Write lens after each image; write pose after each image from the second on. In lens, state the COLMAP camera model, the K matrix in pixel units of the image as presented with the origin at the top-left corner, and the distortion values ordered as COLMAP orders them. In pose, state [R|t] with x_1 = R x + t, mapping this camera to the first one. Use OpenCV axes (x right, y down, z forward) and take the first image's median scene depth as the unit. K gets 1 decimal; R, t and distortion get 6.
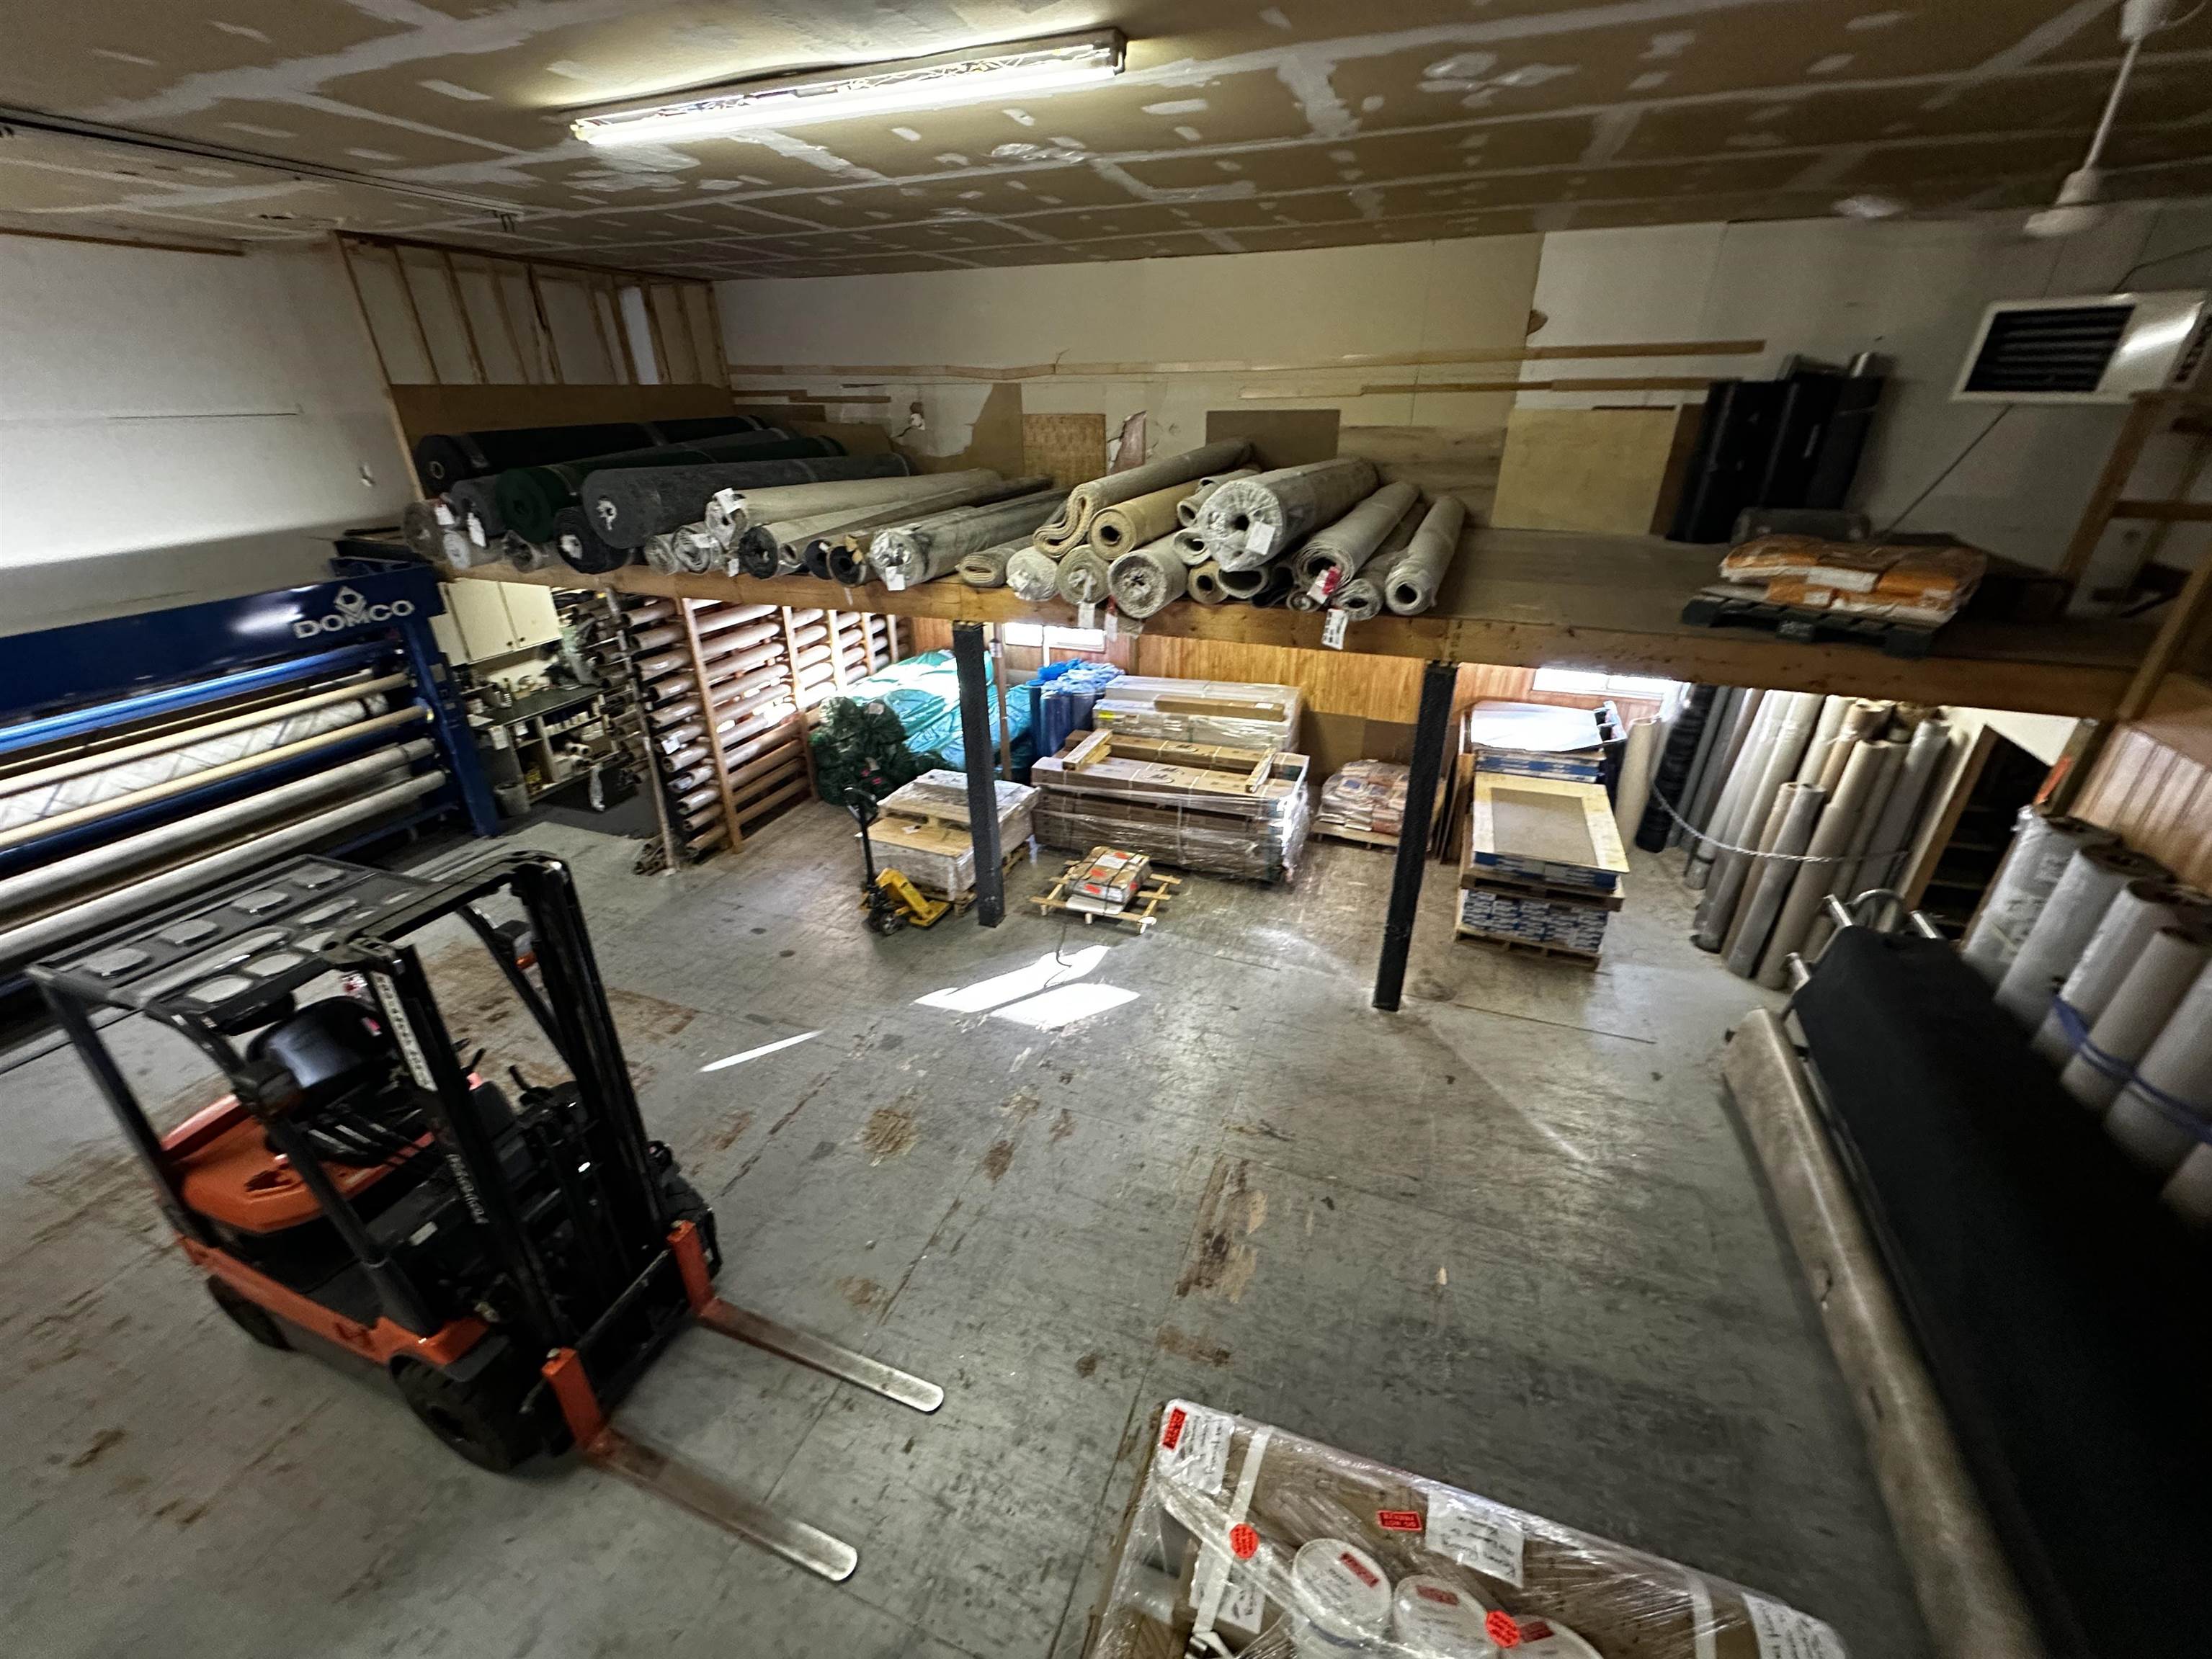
lens RADIAL K [[881.4, 0, 1105.6], [0, 881.4, 831.4], [0, 0, 1]] dist [-0.003511, 0.000801]
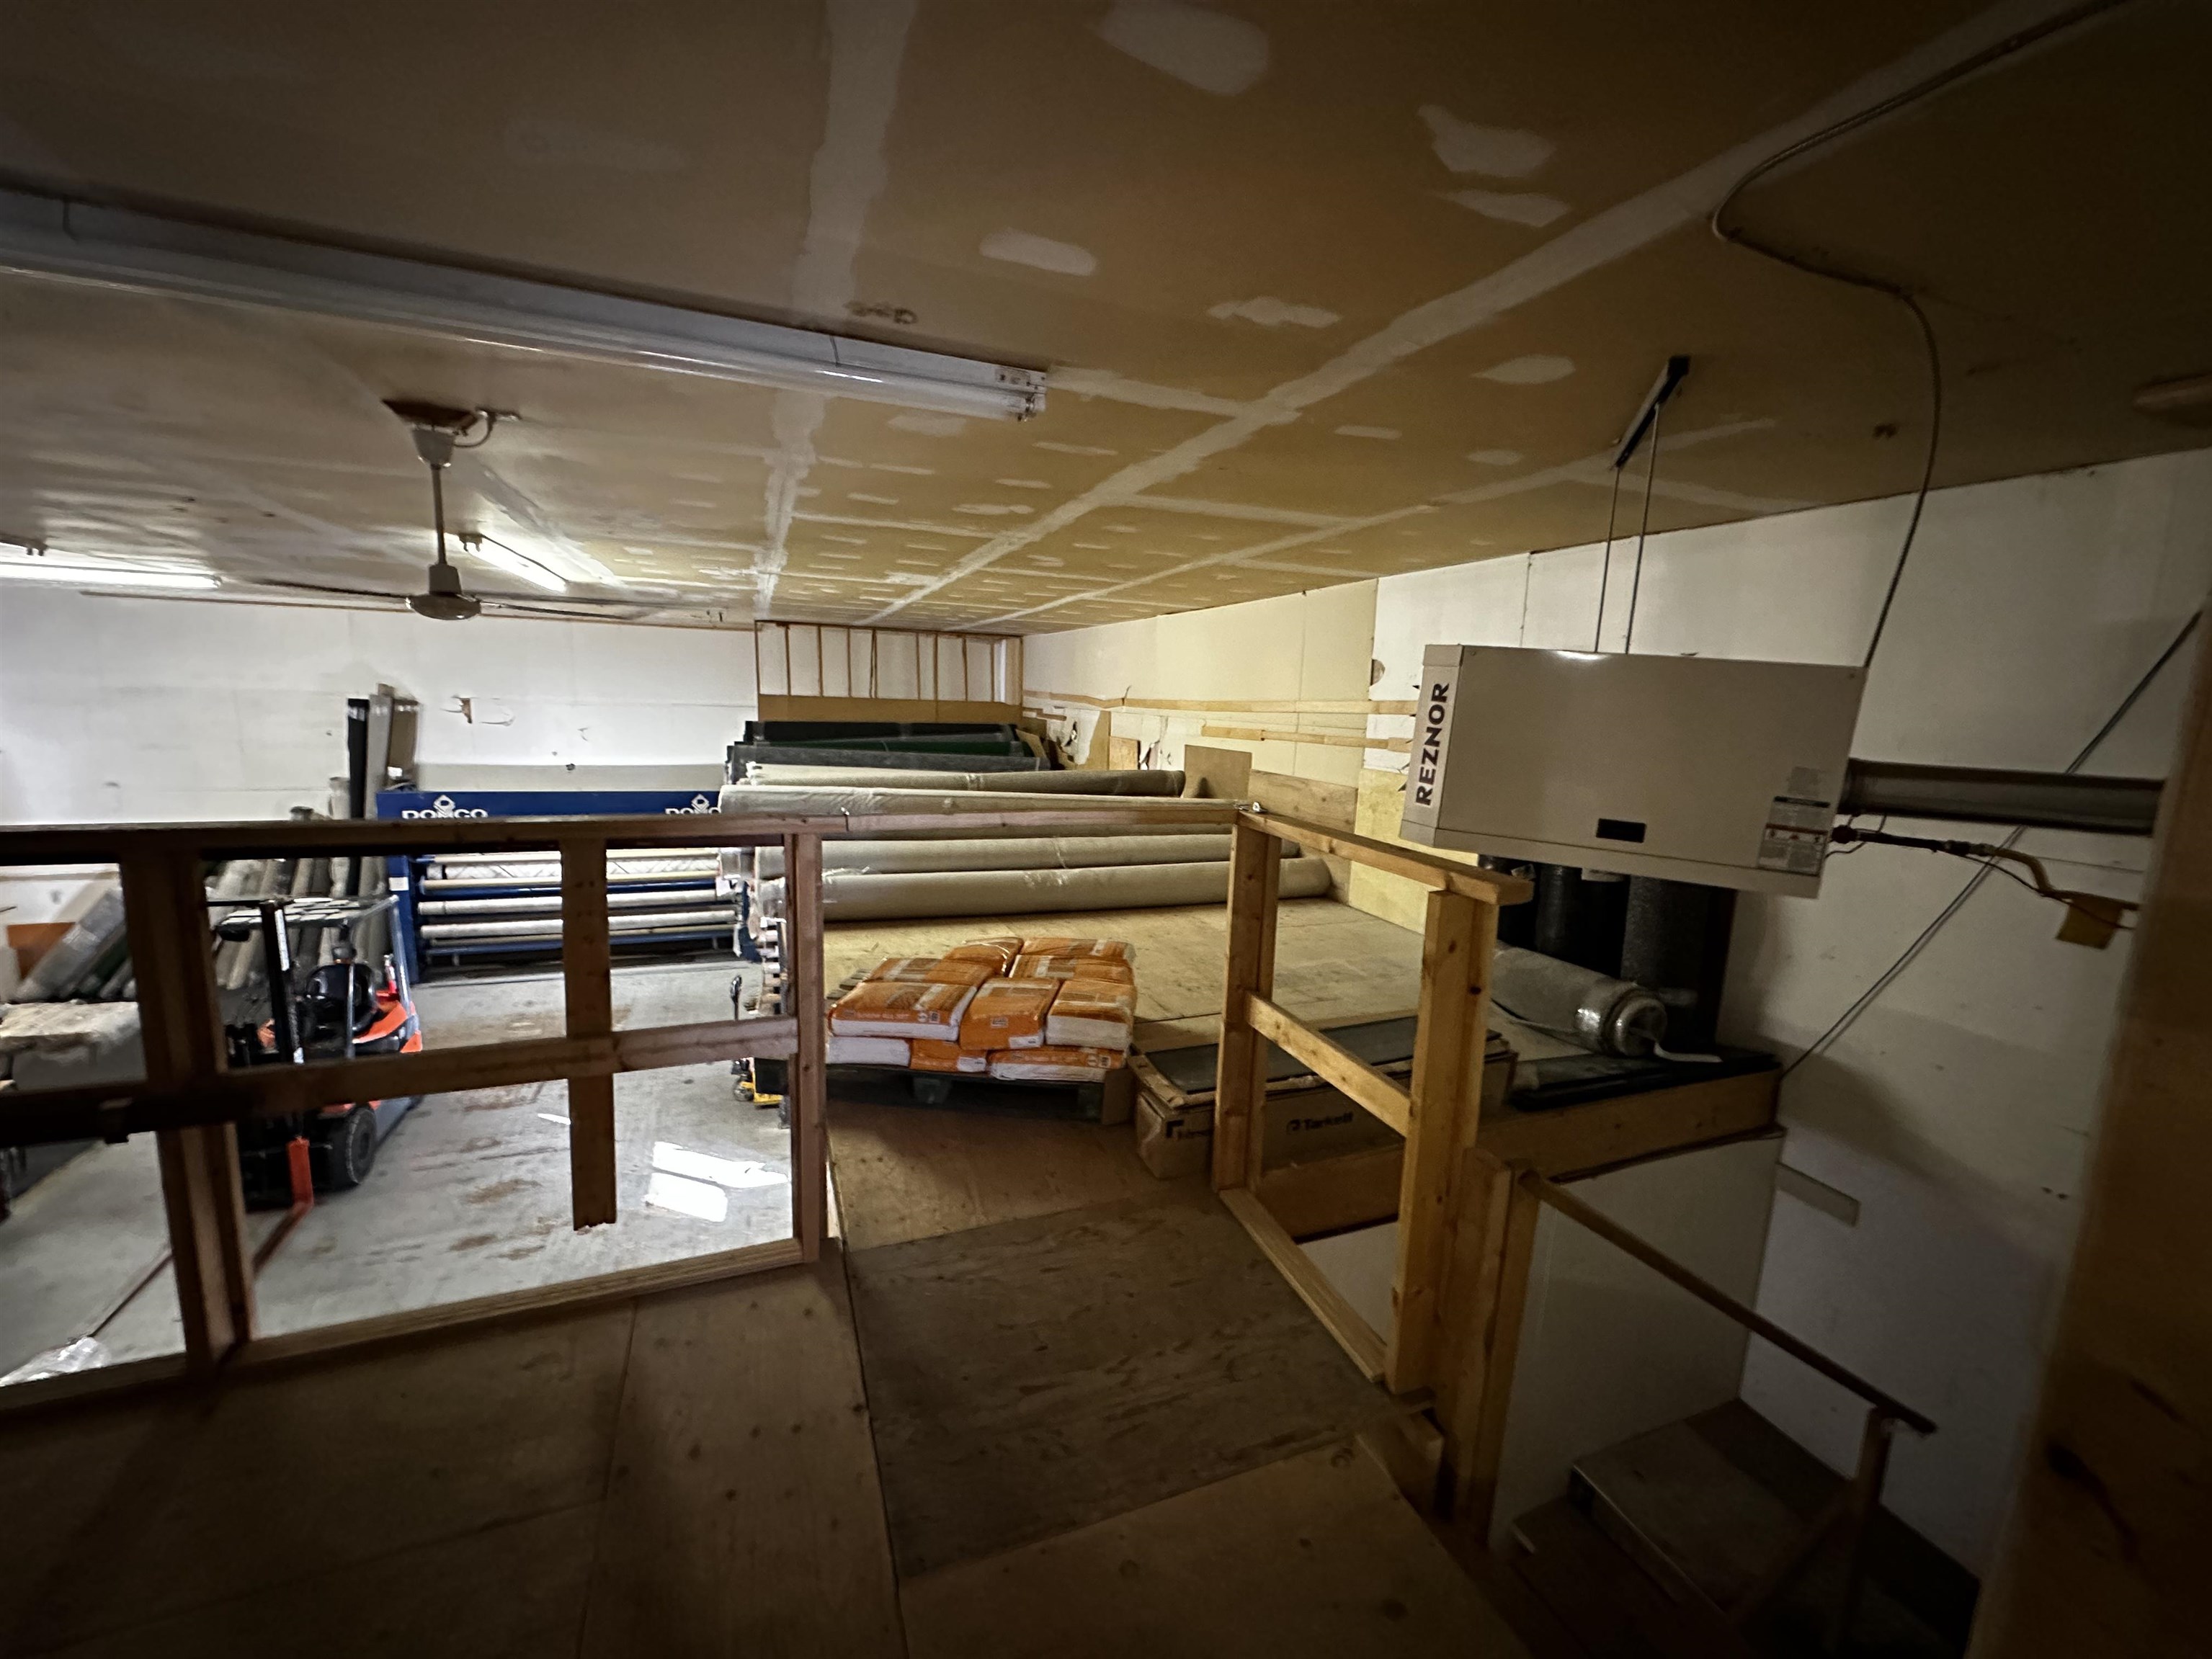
lens RADIAL K [[881.4, 0, 1105.6], [0, 881.4, 831.4], [0, 0, 1]] dist [-0.003511, 0.000801]
pose [[0.670639, 0.147232, -0.727026, 0.945115], [-0.372291, 0.914532, -0.158212, -0.224855], [0.641594, 0.376768, 0.668134, 0.354788]]
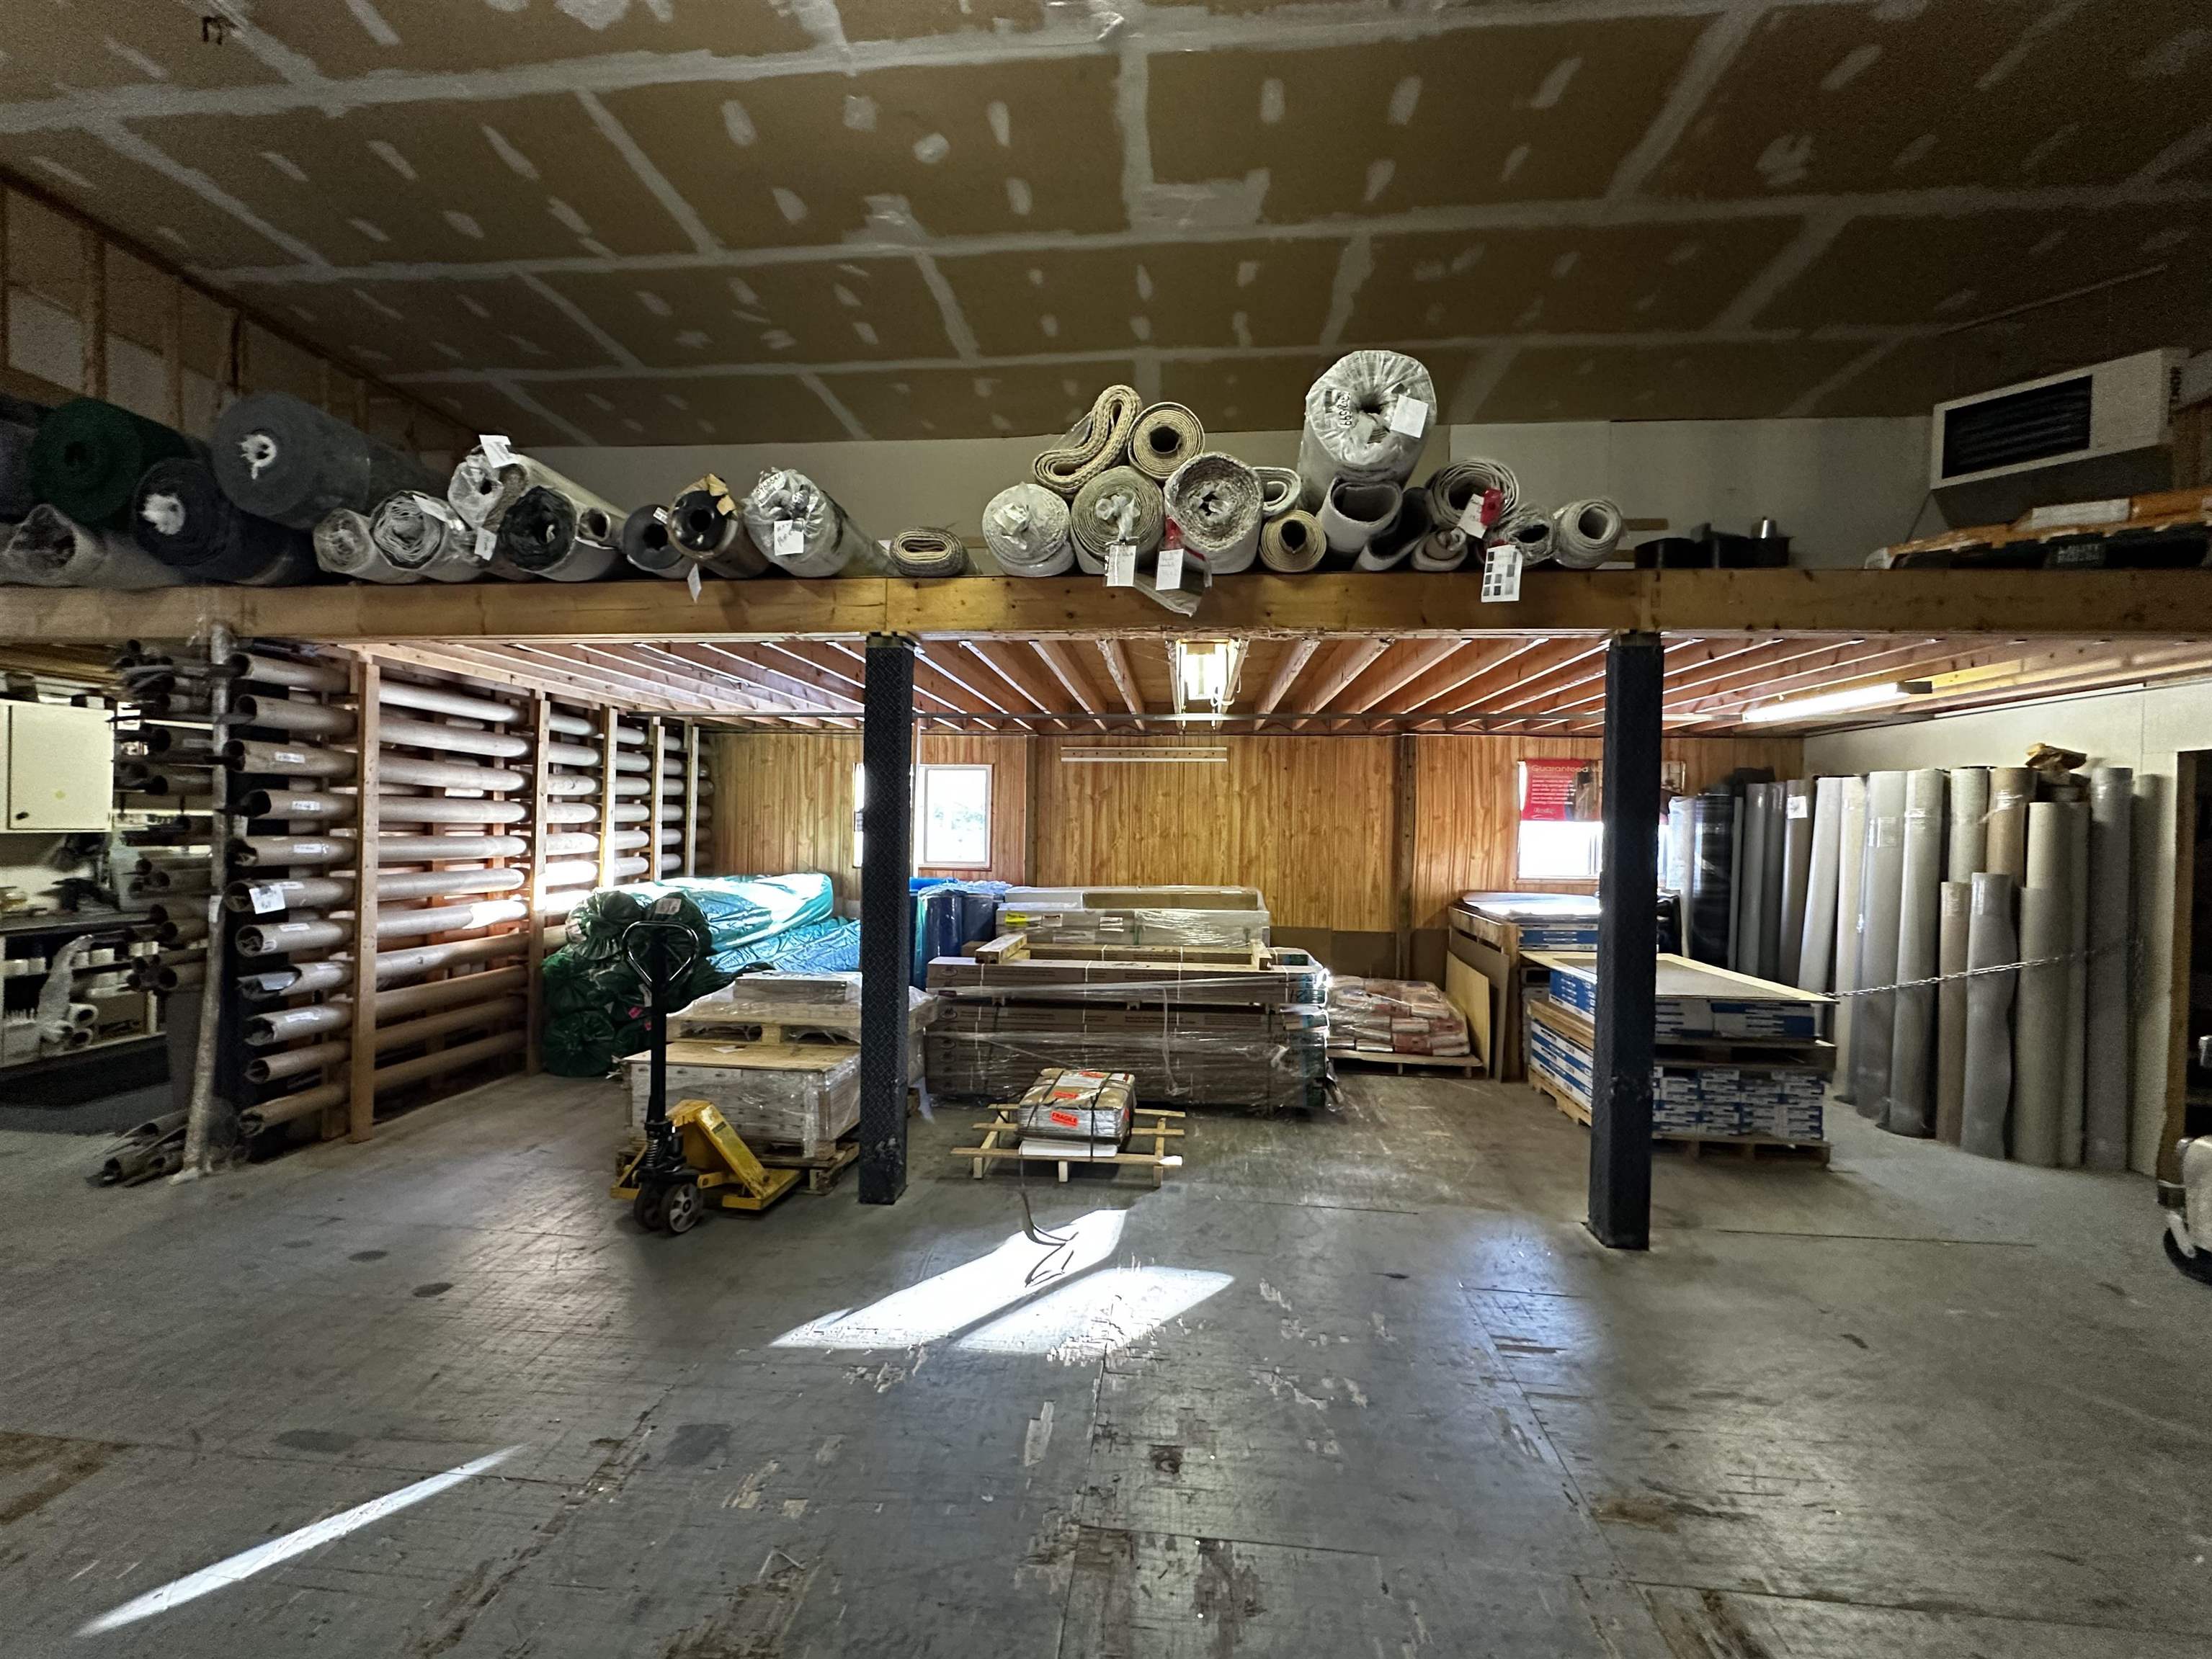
lens RADIAL K [[881.4, 0, 1105.6], [0, 881.4, 831.4], [0, 0, 1]] dist [-0.003511, 0.000801]
pose [[0.964563, 0.023635, 0.262793, -0.147056], [0.095467, 0.897239, -0.431102, 0.149547], [-0.245977, 0.440913, 0.863187, 0.406263]]
